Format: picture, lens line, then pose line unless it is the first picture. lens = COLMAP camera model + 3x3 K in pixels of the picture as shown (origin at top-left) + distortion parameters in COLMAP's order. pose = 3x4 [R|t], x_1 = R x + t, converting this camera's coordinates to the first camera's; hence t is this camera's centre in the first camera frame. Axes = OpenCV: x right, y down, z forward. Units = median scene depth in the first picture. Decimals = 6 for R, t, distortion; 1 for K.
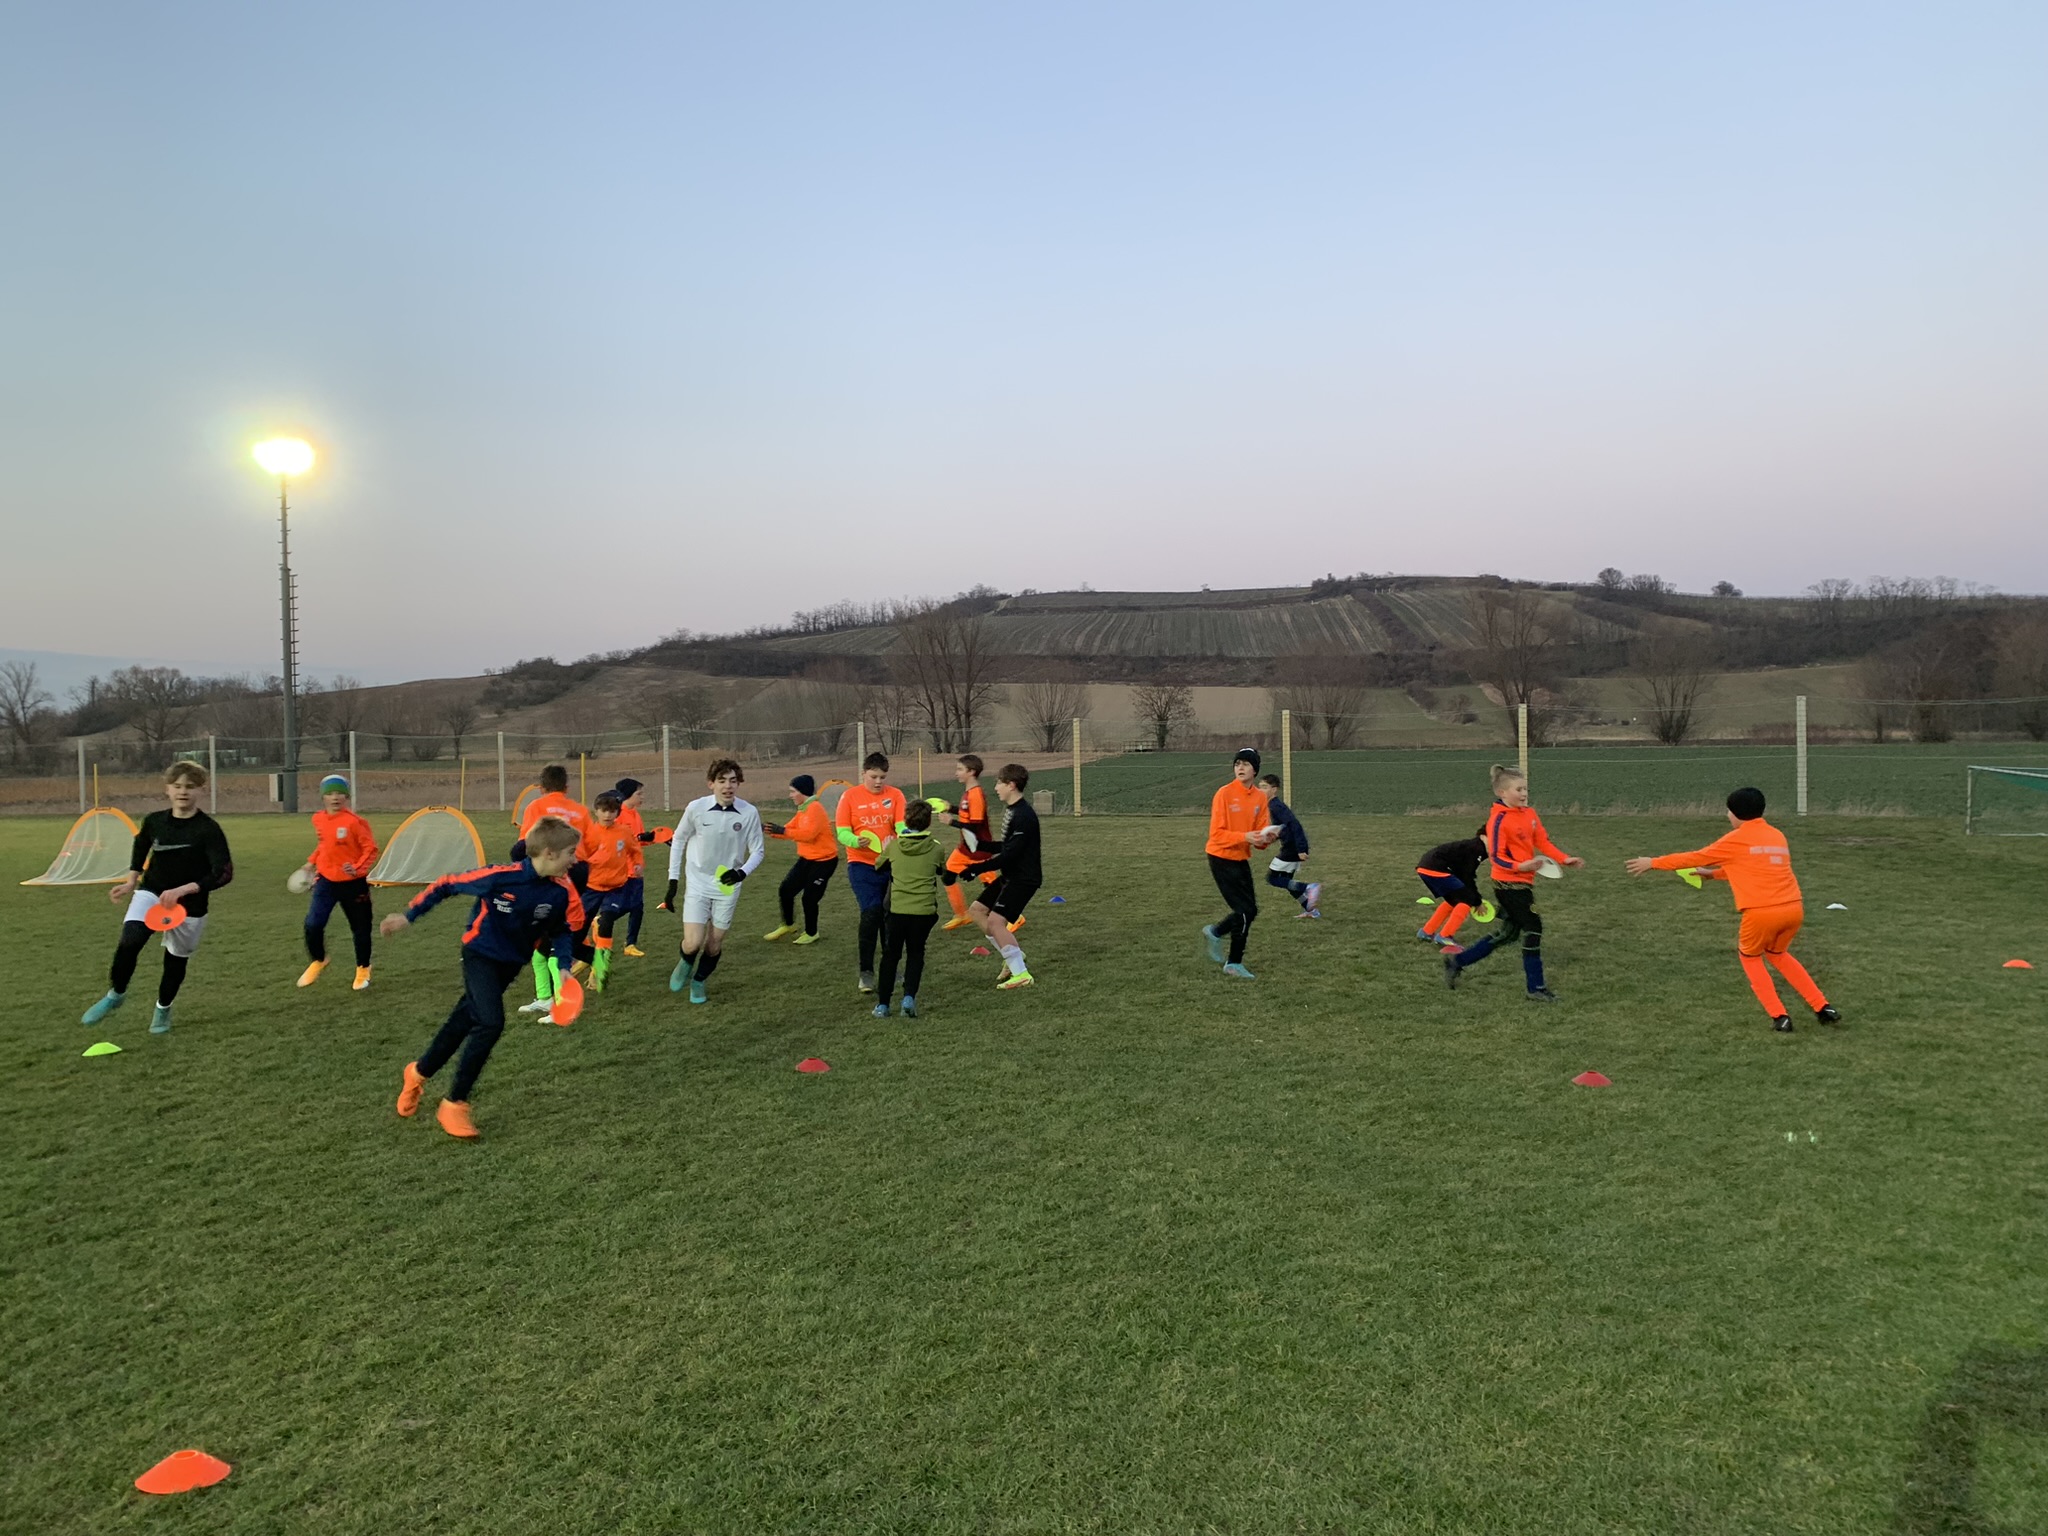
lens RADIAL K [[1516.0, 0, 1019.3], [0, 1516.0, 760.3], [0, 0, 1]] dist [0.059376, -0.046924]
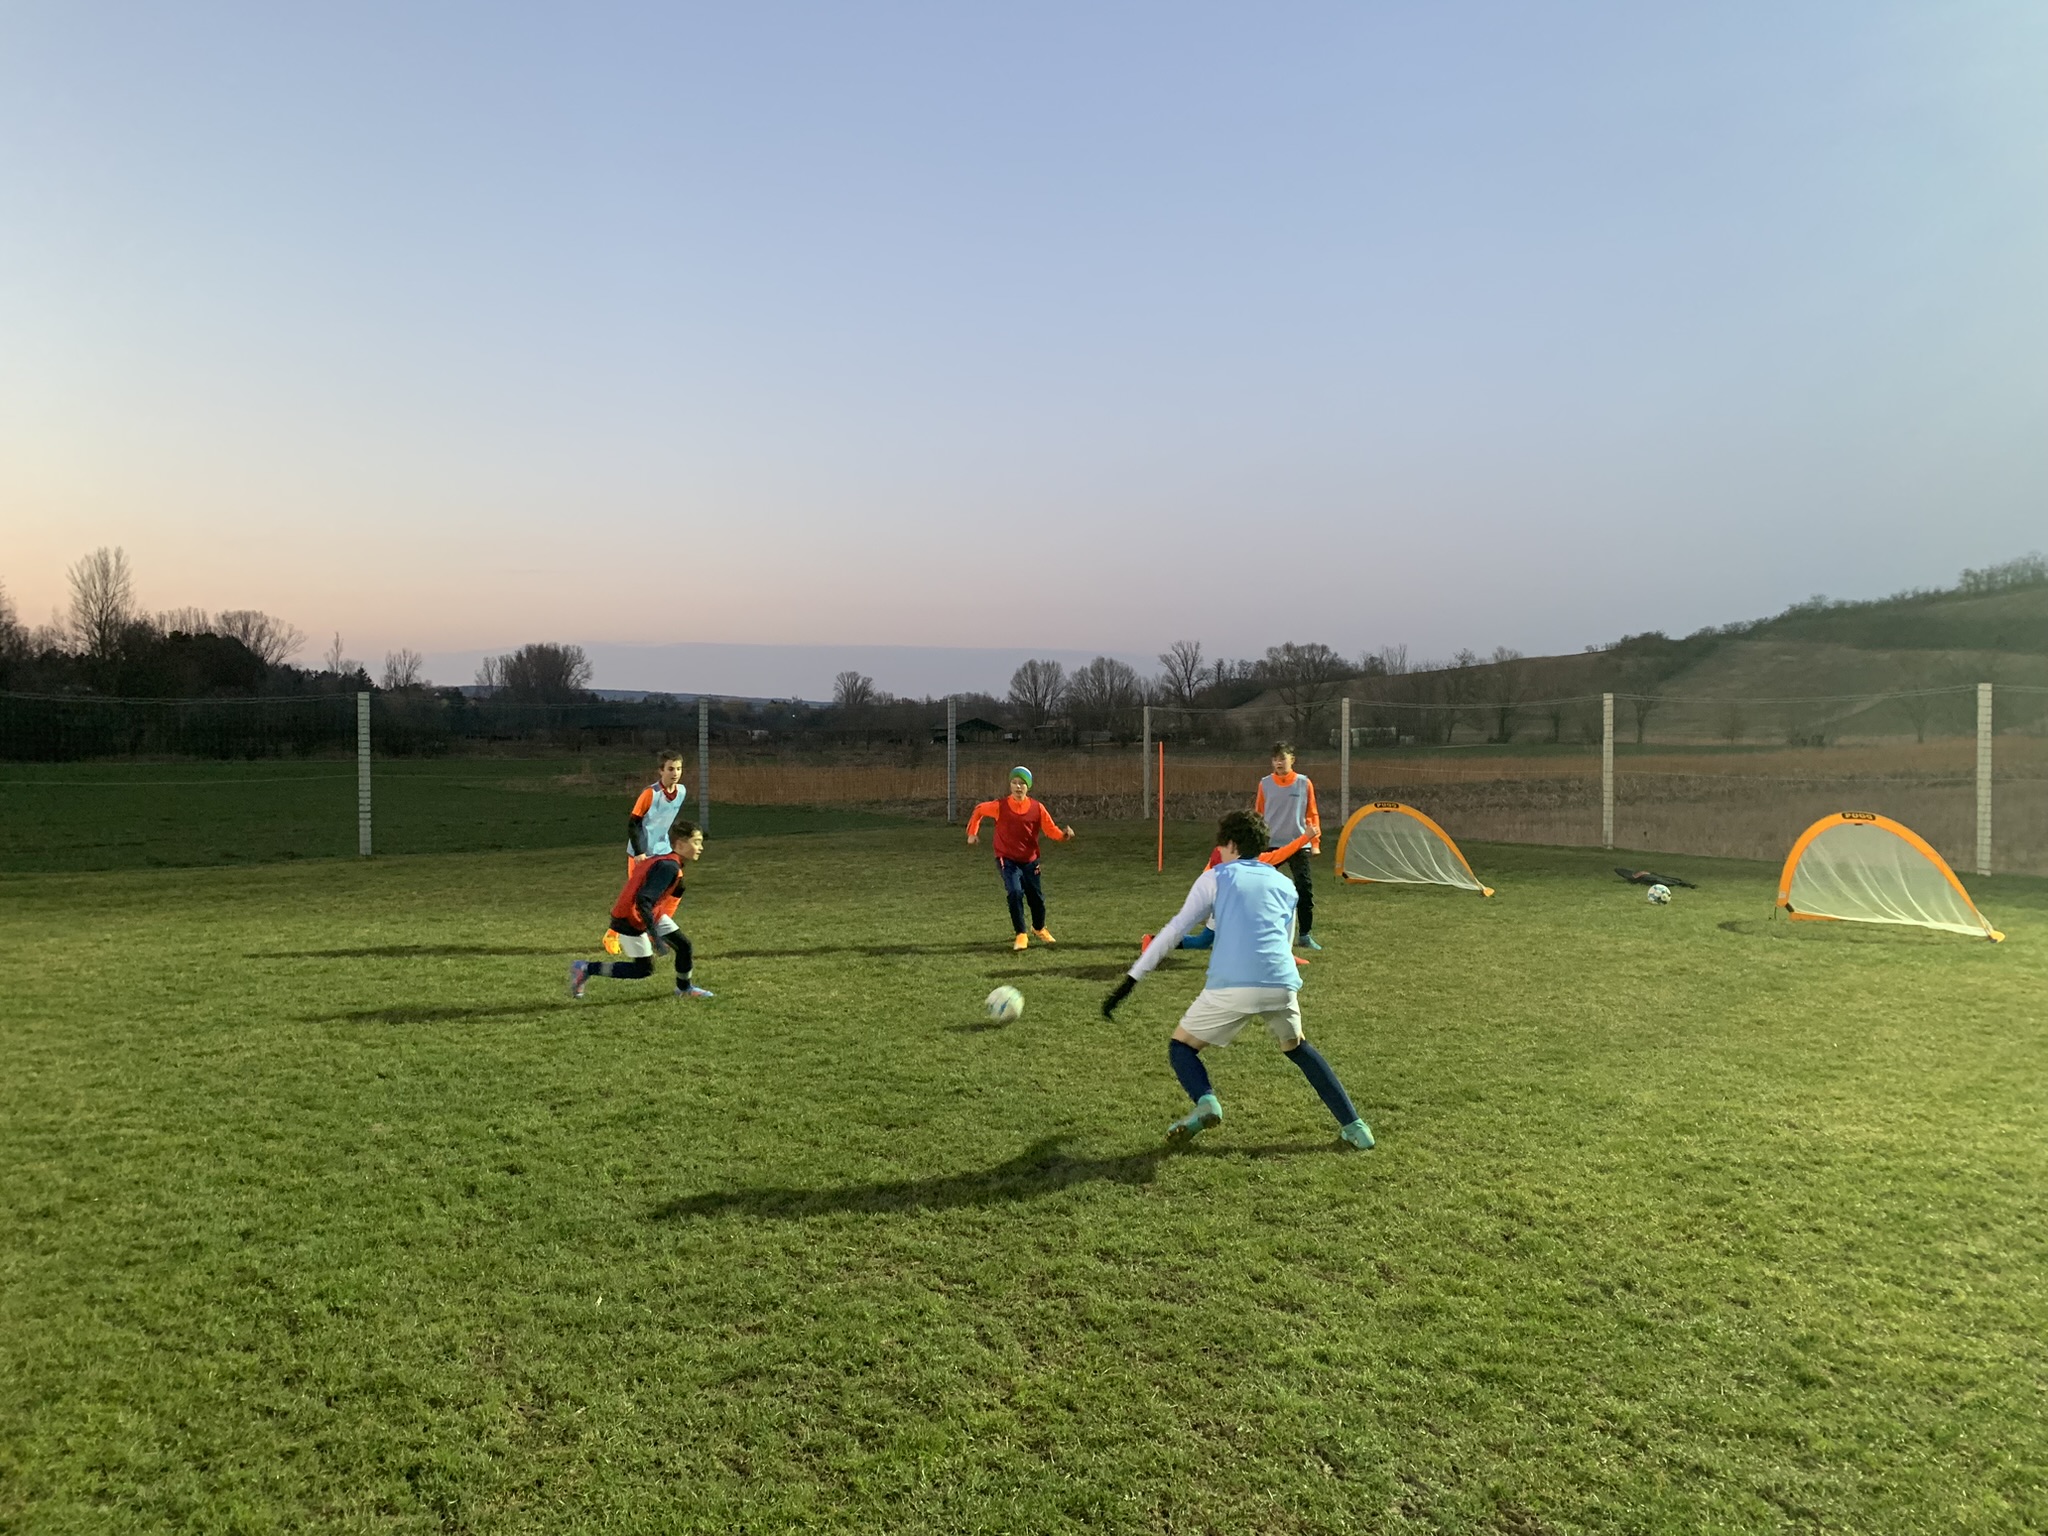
lens RADIAL K [[1538.6, 0, 1023.7], [0, 1538.6, 764.8], [0, 0, 1]] dist [0.002173, 0.000394]
pose [[0.800091, 0.030829, -0.599085, -0.542187], [-0.022913, 0.999520, 0.020835, 0.006529], [0.599440, -0.002943, 0.800414, 0.459714]]
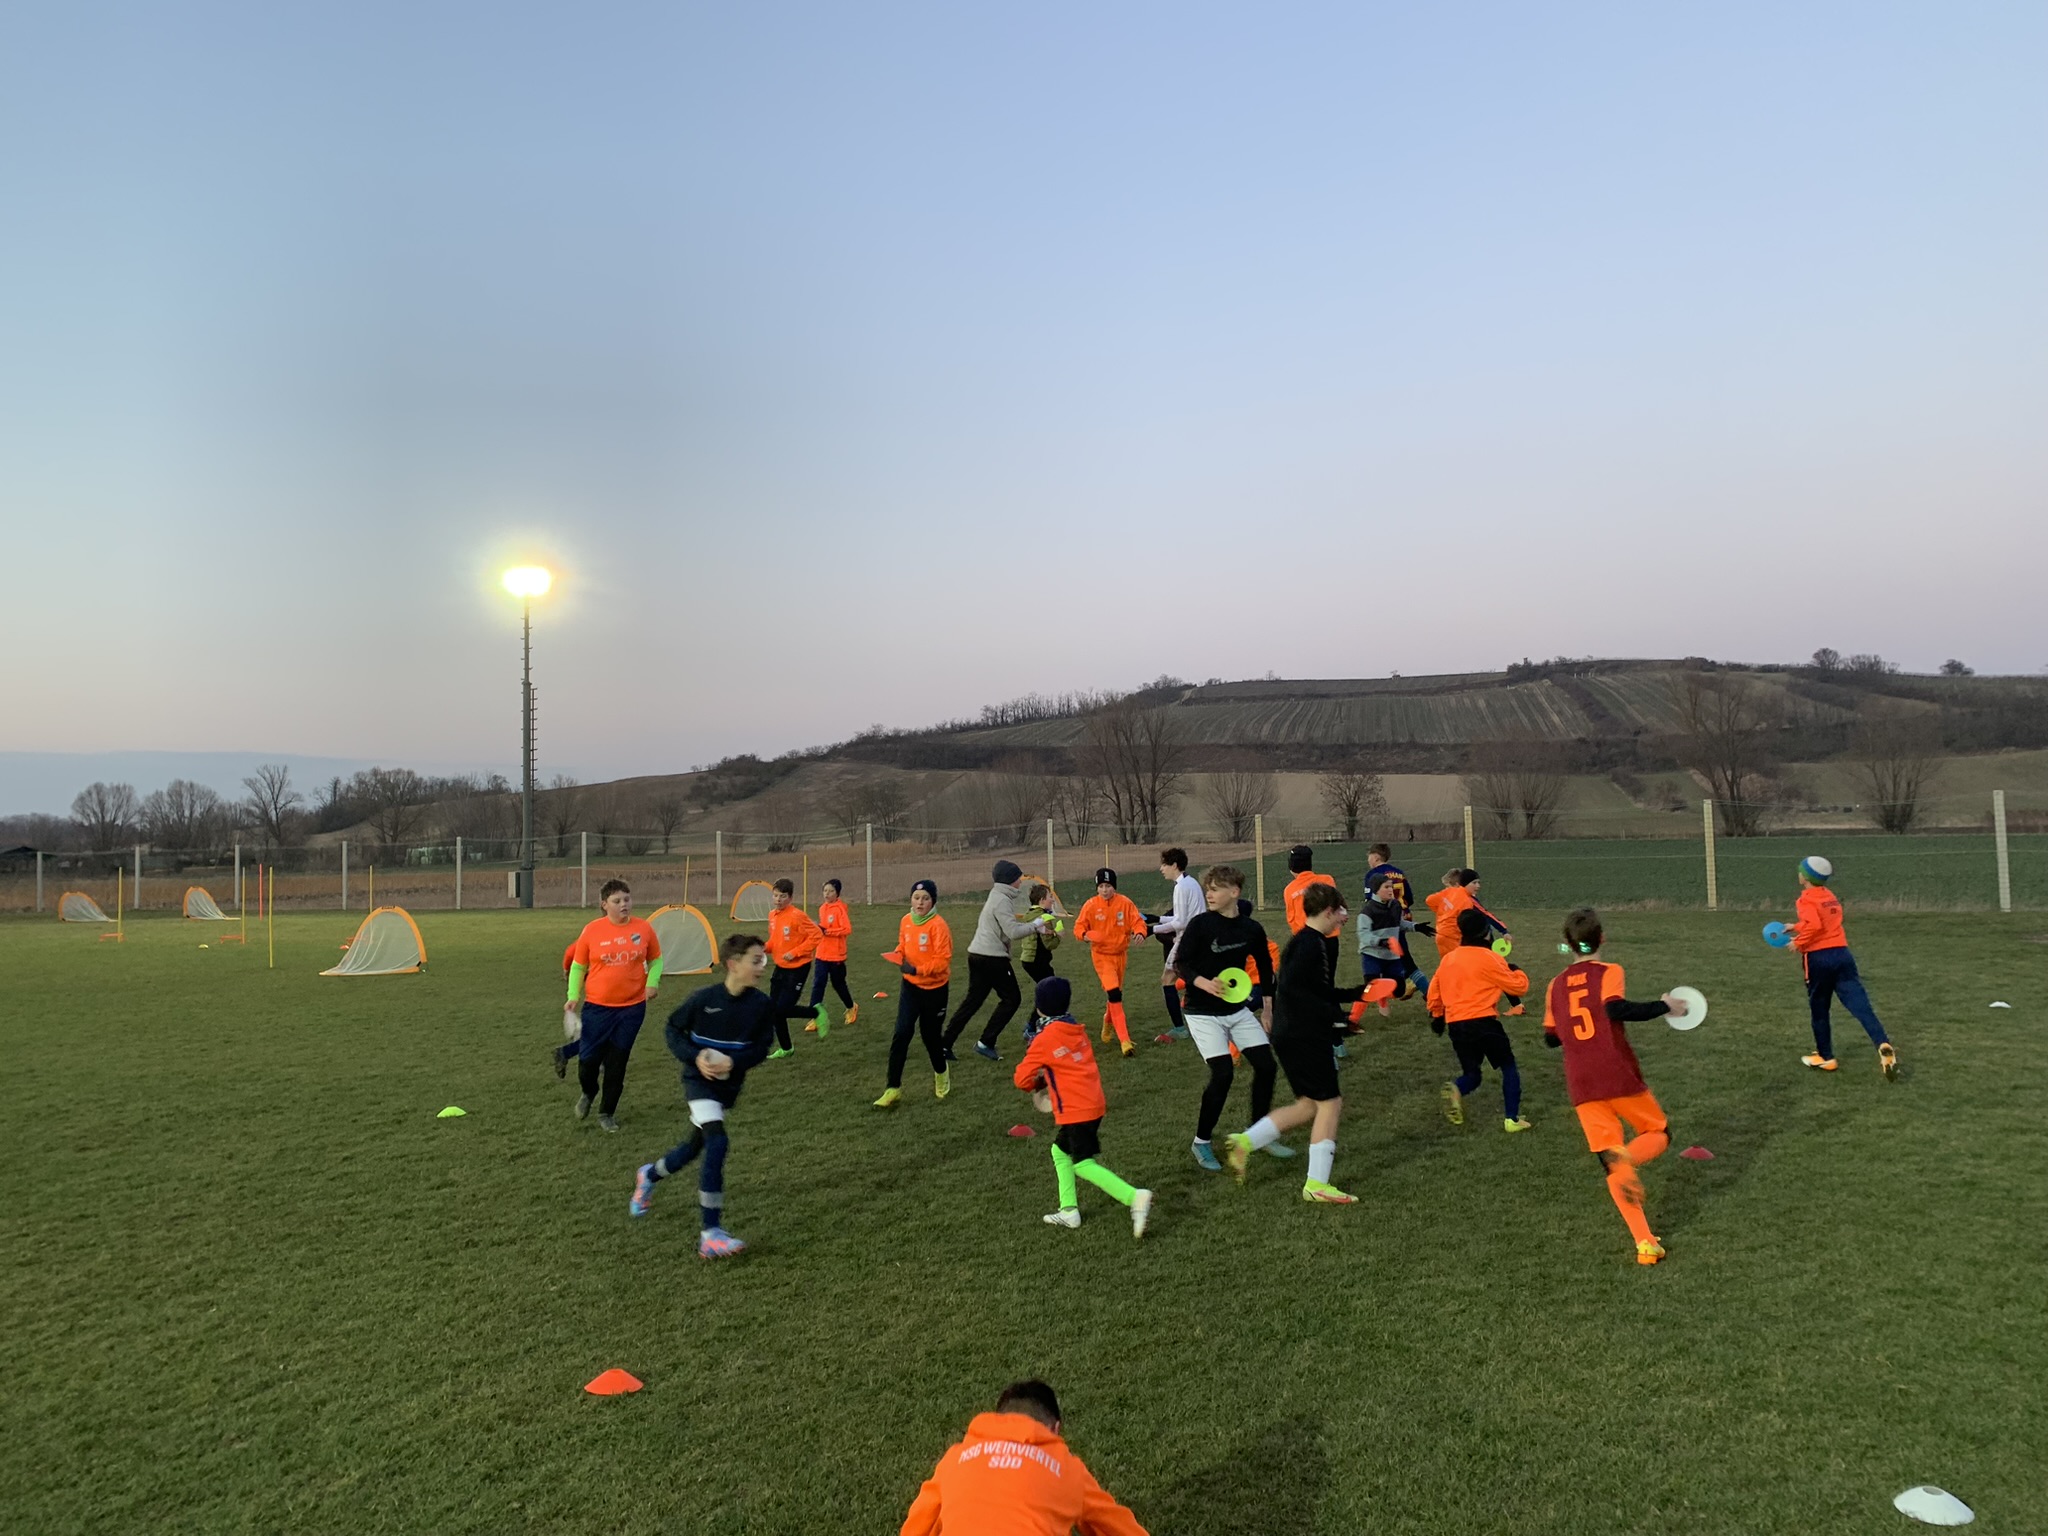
lens RADIAL K [[1516.0, 0, 1042.3], [0, 1516.0, 740.3], [0, 0, 1]] dist [0.059376, -0.046924]
pose [[0.994178, -0.012769, -0.106993, 0.002060], [0.004972, 0.997332, -0.072831, -0.003172], [0.107638, 0.071875, 0.991589, -0.035266]]
